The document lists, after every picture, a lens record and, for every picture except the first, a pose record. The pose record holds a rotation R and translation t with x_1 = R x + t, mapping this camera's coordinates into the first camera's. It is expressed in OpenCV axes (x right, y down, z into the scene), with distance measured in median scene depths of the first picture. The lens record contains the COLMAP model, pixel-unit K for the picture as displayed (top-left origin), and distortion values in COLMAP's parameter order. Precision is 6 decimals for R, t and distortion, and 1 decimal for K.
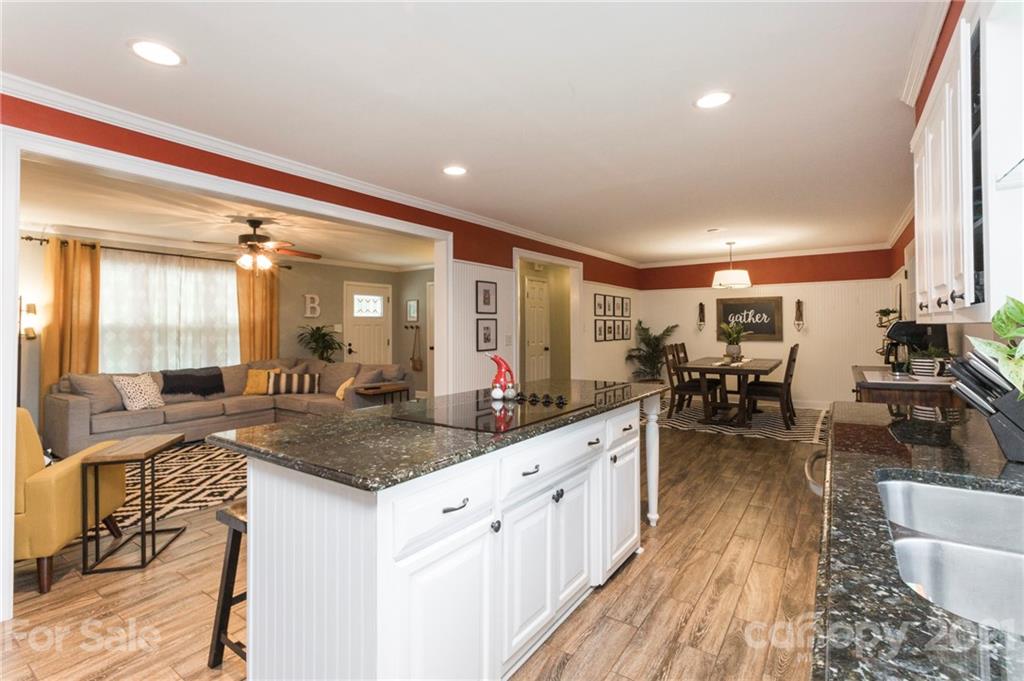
lens RADIAL K [[462.2, 0, 494.4], [0, 462.2, 320.2], [0, 0, 1]] dist [-0.010754, -0.000588]
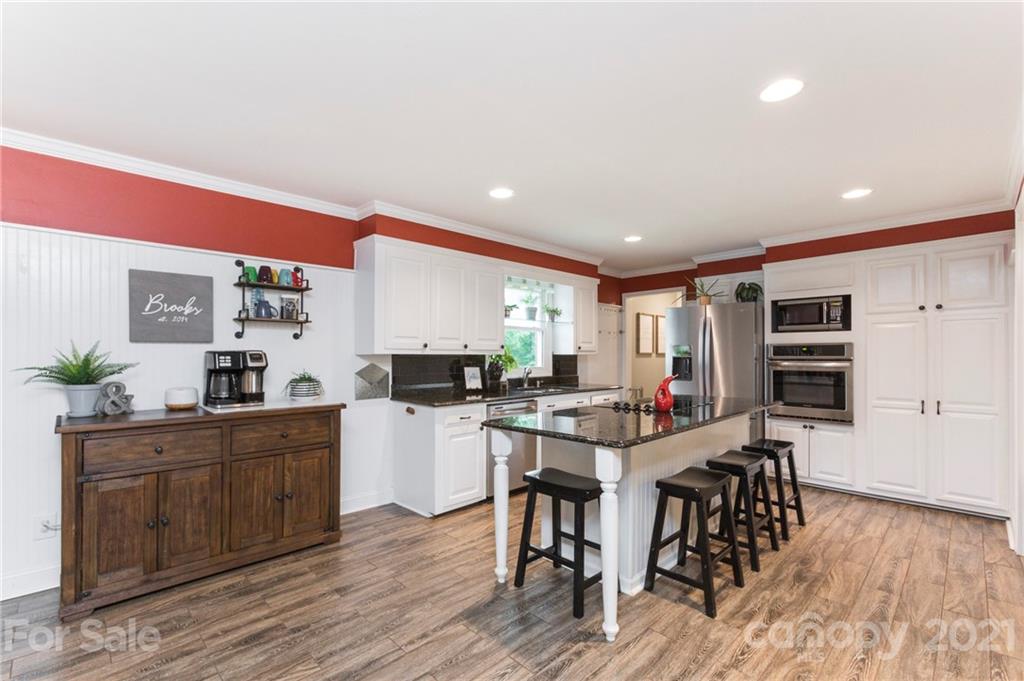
lens RADIAL K [[462.2, 0, 501.1], [0, 462.2, 345.6], [0, 0, 1]] dist [-0.010754, -0.000588]
pose [[-0.986038, 0.012654, 0.166039, 0.114906], [0.006136, 0.999193, -0.039707, 0.020743], [-0.166408, -0.038133, -0.985319, 1.102088]]
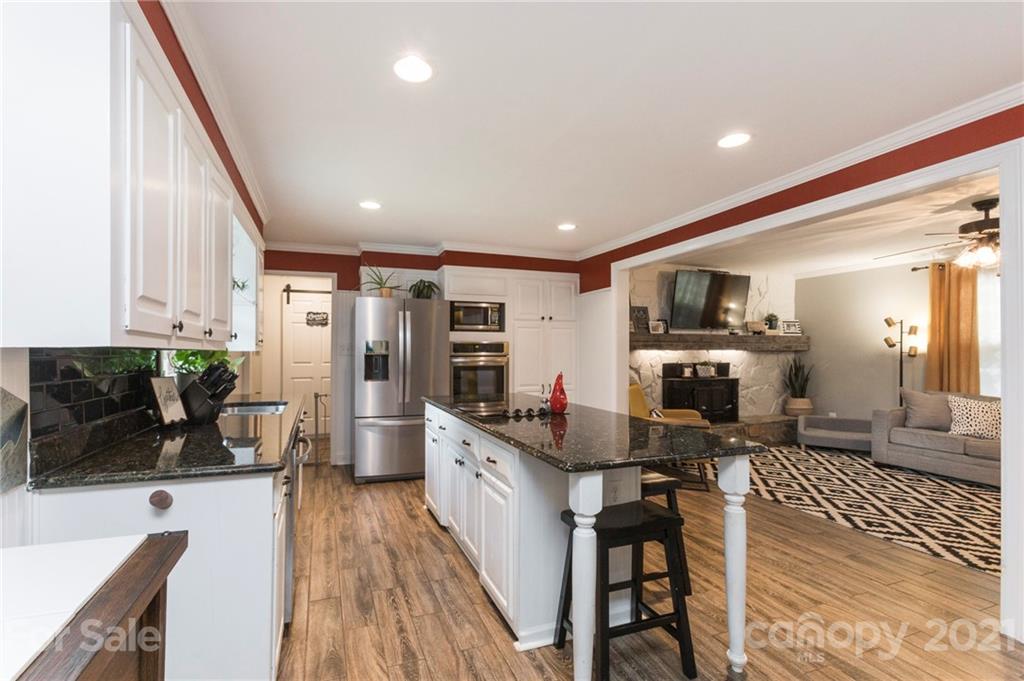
lens RADIAL K [[462.2, 0, 497.1], [0, 462.2, 344.1], [0, 0, 1]] dist [-0.010754, -0.000588]
pose [[-0.536079, -0.007256, -0.844137, 0.502763], [0.020341, 0.999562, -0.021510, 0.012472], [0.843923, -0.028702, -0.535696, 0.718503]]
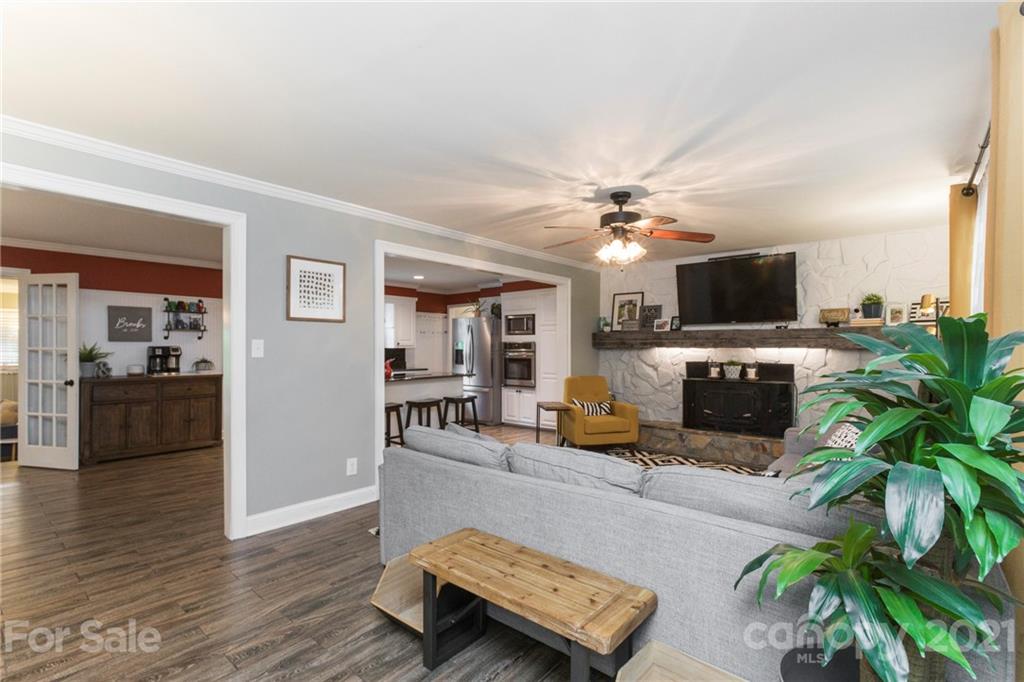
lens RADIAL K [[462.2, 0, 481.4], [0, 462.2, 348.9], [0, 0, 1]] dist [-0.010754, -0.000588]
pose [[-0.994020, 0.005730, 0.109047, -0.354101], [0.004217, 0.999892, -0.014104, 0.028027], [-0.109116, -0.013559, -0.993937, 1.619664]]
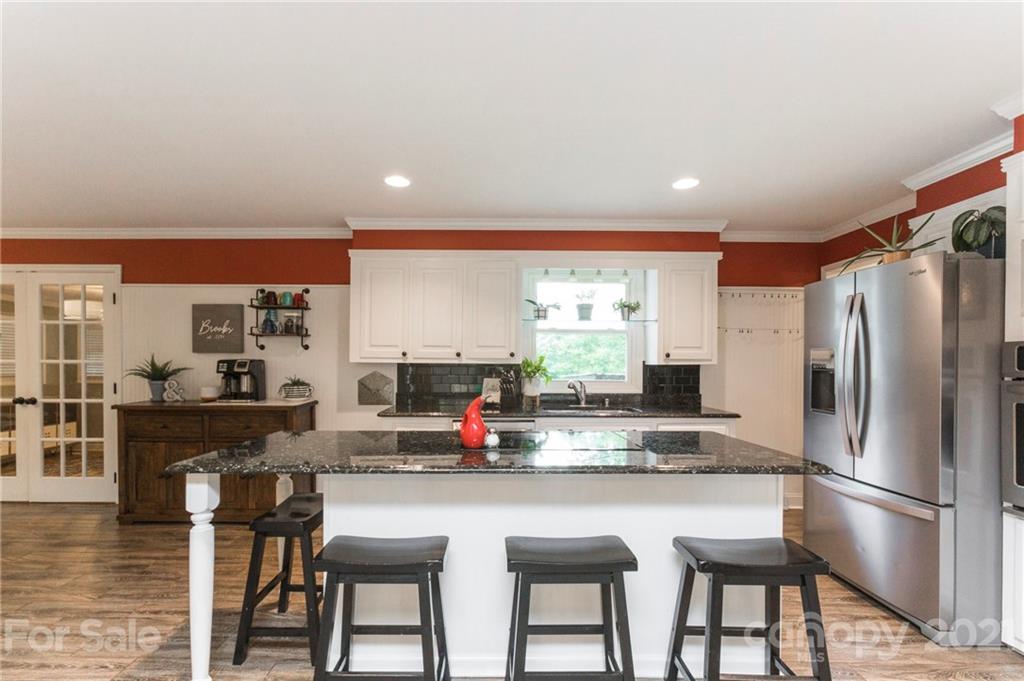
lens RADIAL K [[462.2, 0, 479.0], [0, 462.2, 367.9], [0, 0, 1]] dist [-0.010754, -0.000588]
pose [[-0.594097, -0.001344, 0.804393, -0.302808], [-0.015424, 0.999834, -0.009721, 0.017690], [-0.804246, -0.018182, -0.594019, 0.719358]]
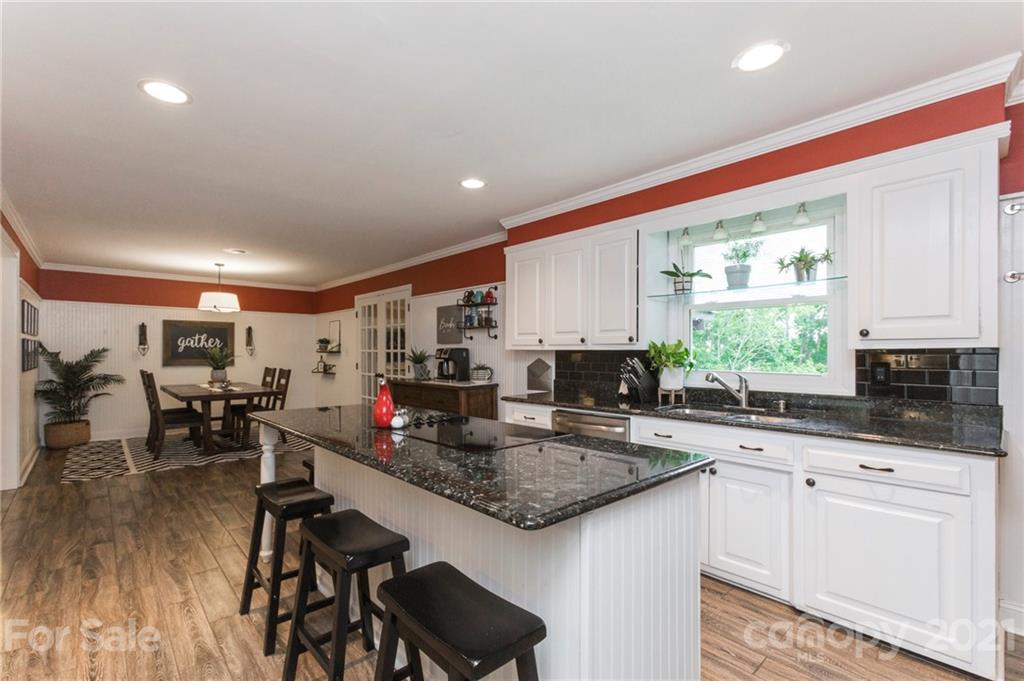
lens RADIAL K [[462.2, 0, 496.6], [0, 462.2, 349.7], [0, 0, 1]] dist [-0.010754, -0.000588]
pose [[0.206191, 0.008949, 0.978471, -0.386570], [-0.016563, 0.999847, -0.005655, 0.009195], [-0.978371, -0.015041, 0.206308, 0.290317]]
